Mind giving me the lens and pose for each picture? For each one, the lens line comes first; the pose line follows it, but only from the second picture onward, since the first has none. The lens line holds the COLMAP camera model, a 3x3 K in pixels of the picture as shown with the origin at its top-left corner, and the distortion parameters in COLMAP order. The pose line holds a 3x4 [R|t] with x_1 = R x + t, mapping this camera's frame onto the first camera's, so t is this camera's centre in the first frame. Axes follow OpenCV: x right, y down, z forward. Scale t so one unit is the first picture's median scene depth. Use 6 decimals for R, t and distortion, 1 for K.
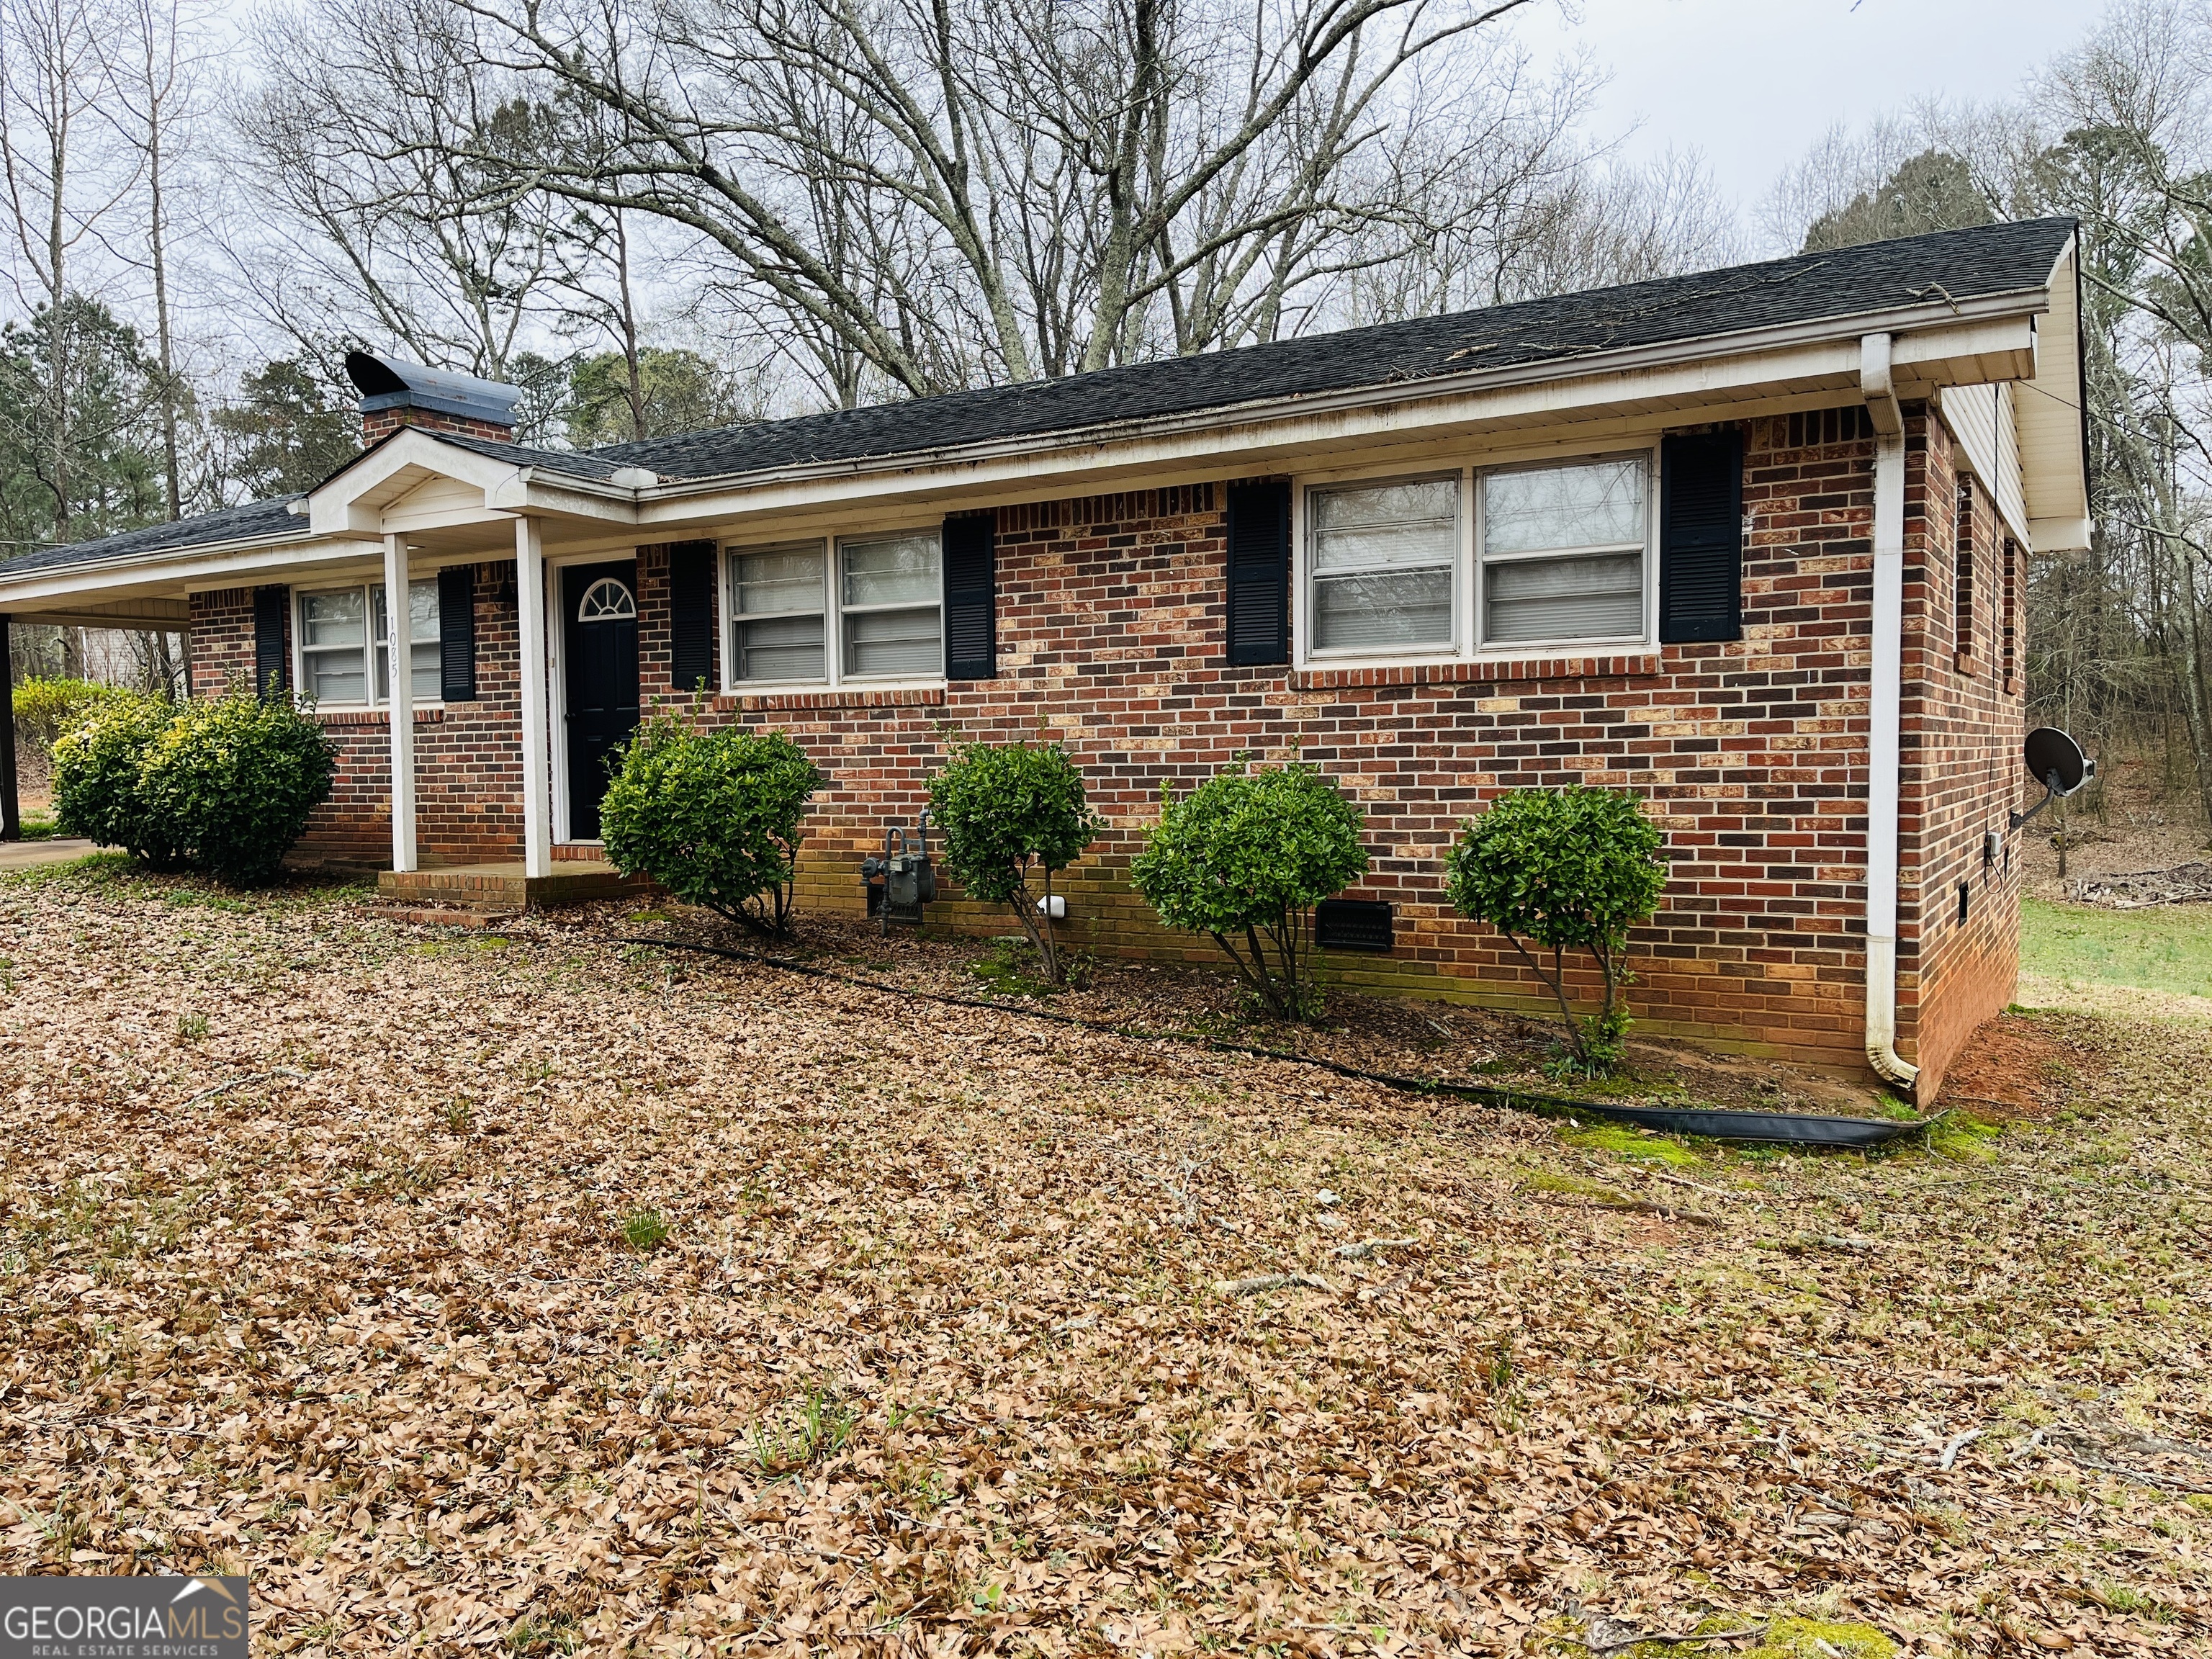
lens RADIAL K [[1693.5, 0, 1106.0], [0, 1693.5, 829.5], [0, 0, 1]] dist [0.064847, -0.065747]
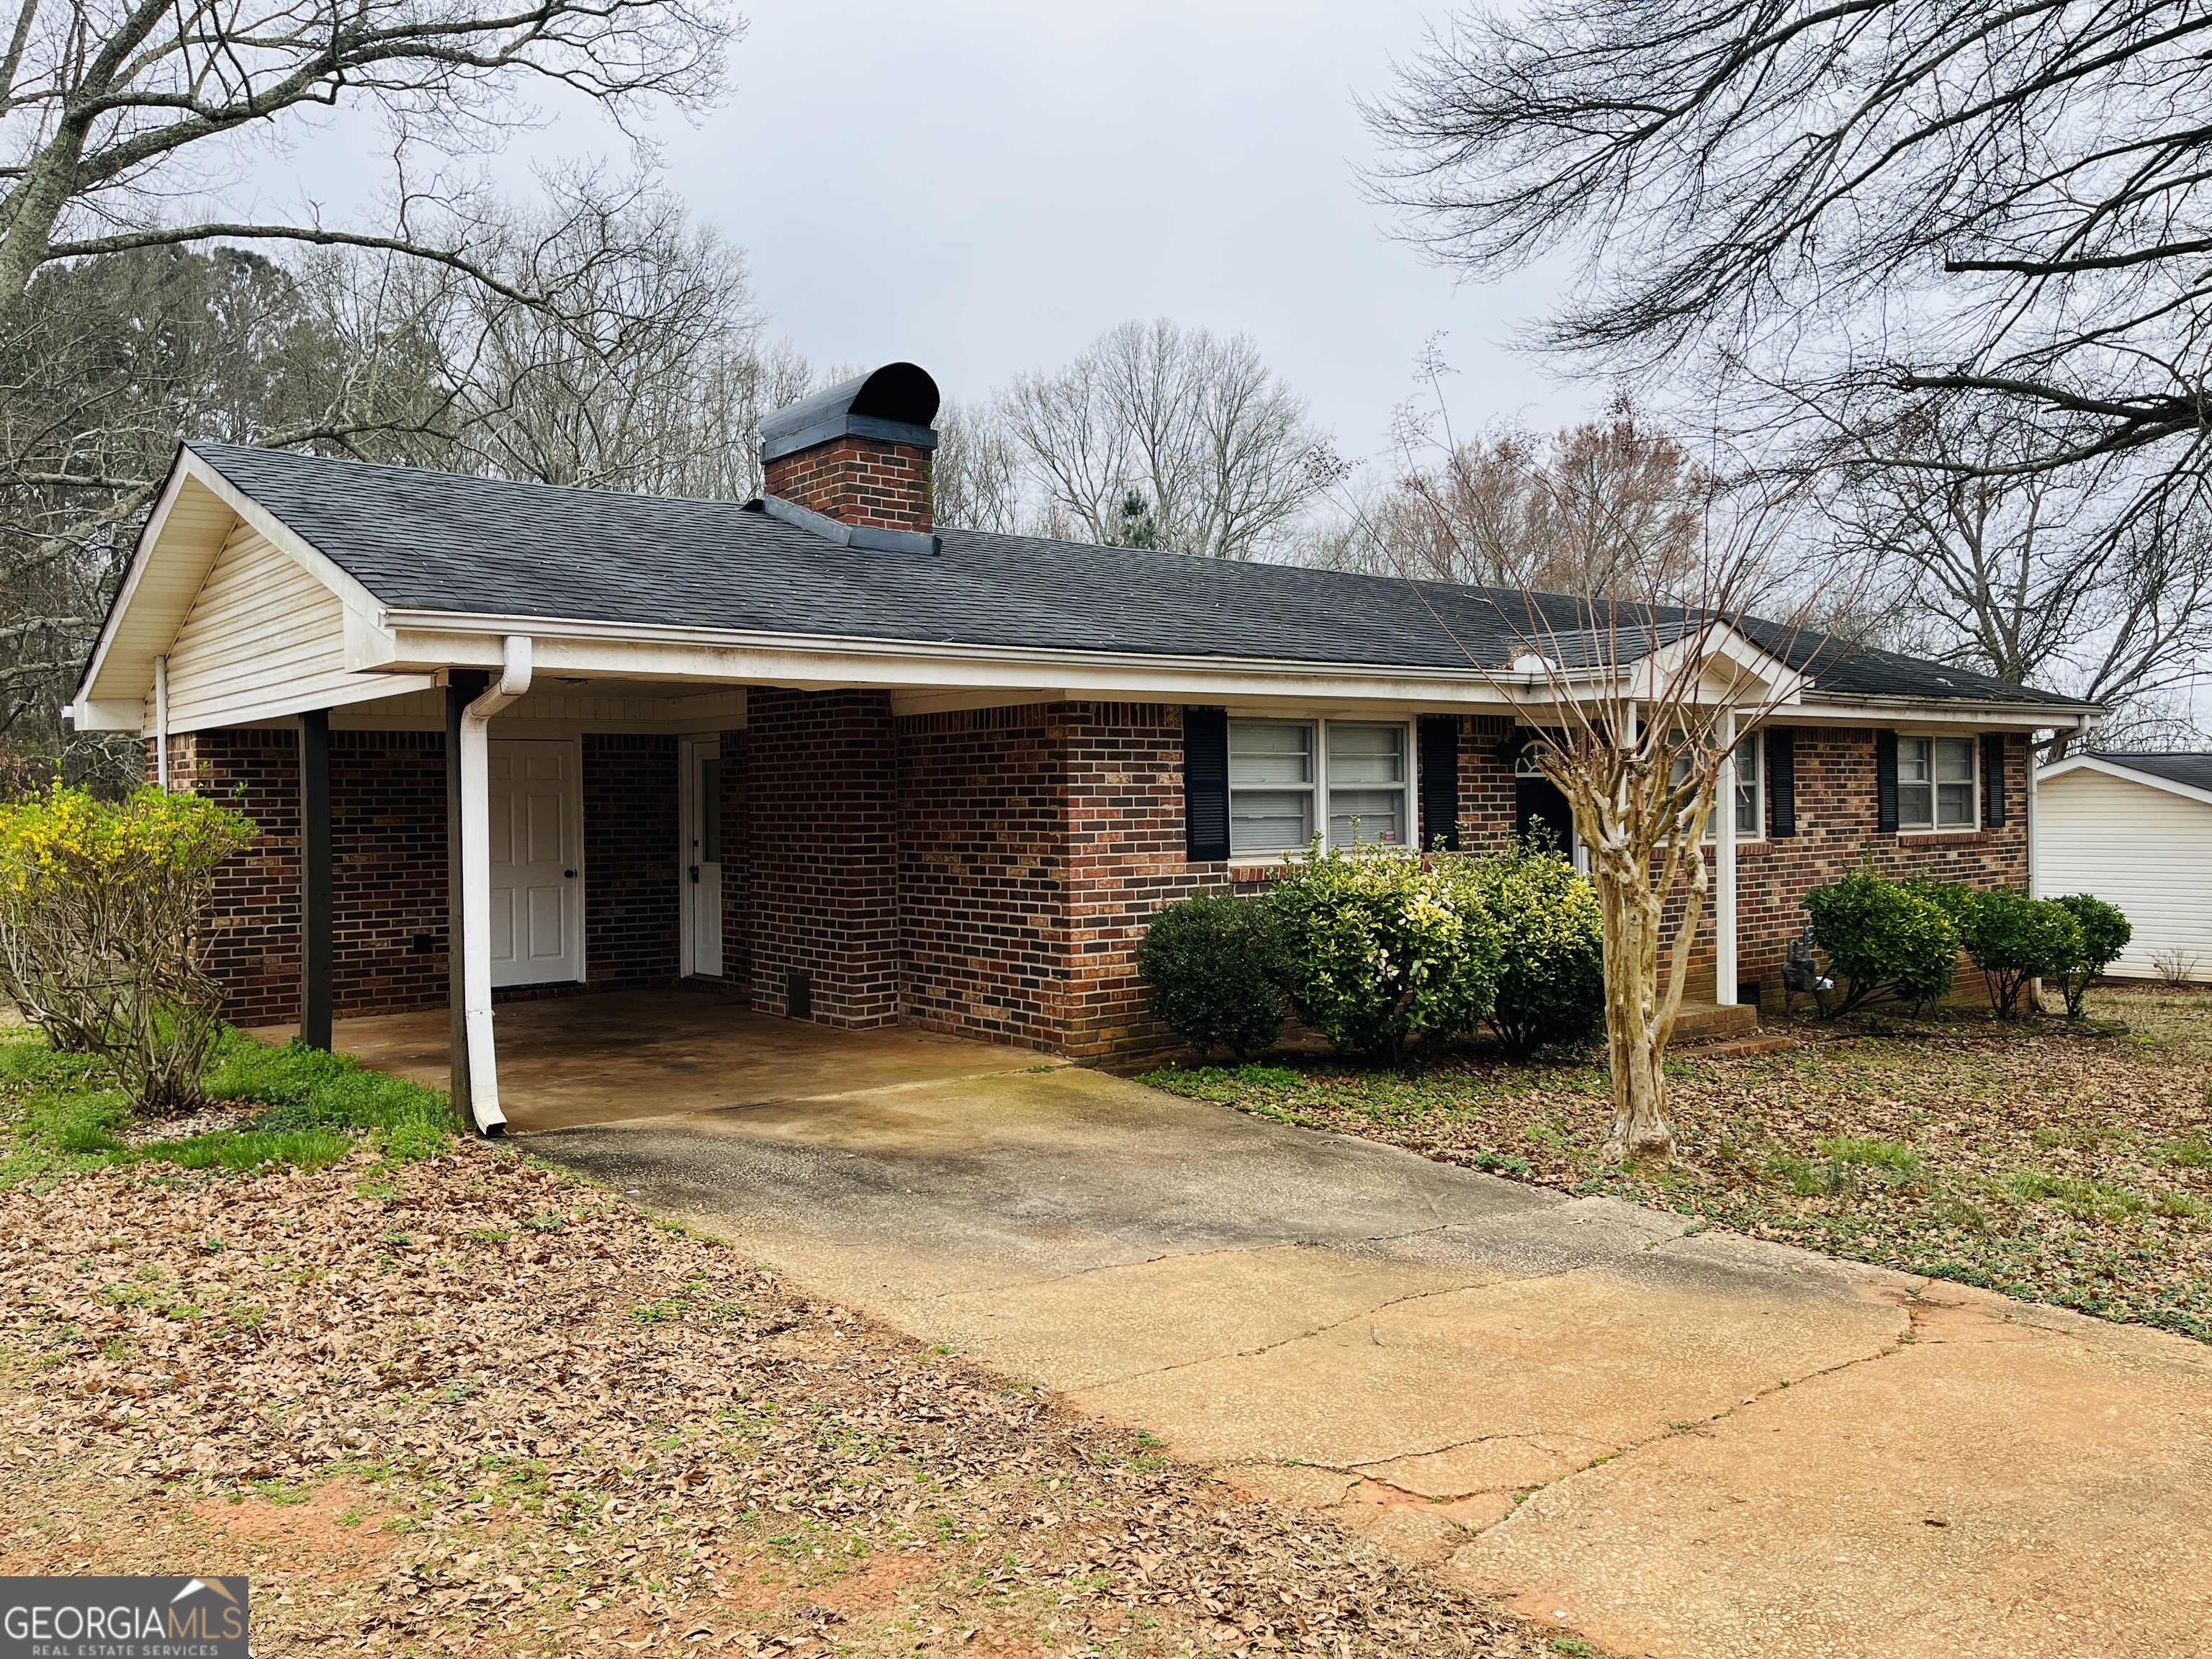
lens RADIAL K [[1693.5, 0, 1106.0], [0, 1693.5, 829.5], [0, 0, 1]] dist [0.064847, -0.065747]
pose [[0.334540, 0.051564, 0.940970, -1.685023], [0.113104, 0.989087, -0.094413, -0.021100], [-0.935569, 0.138012, 0.325058, 1.069392]]
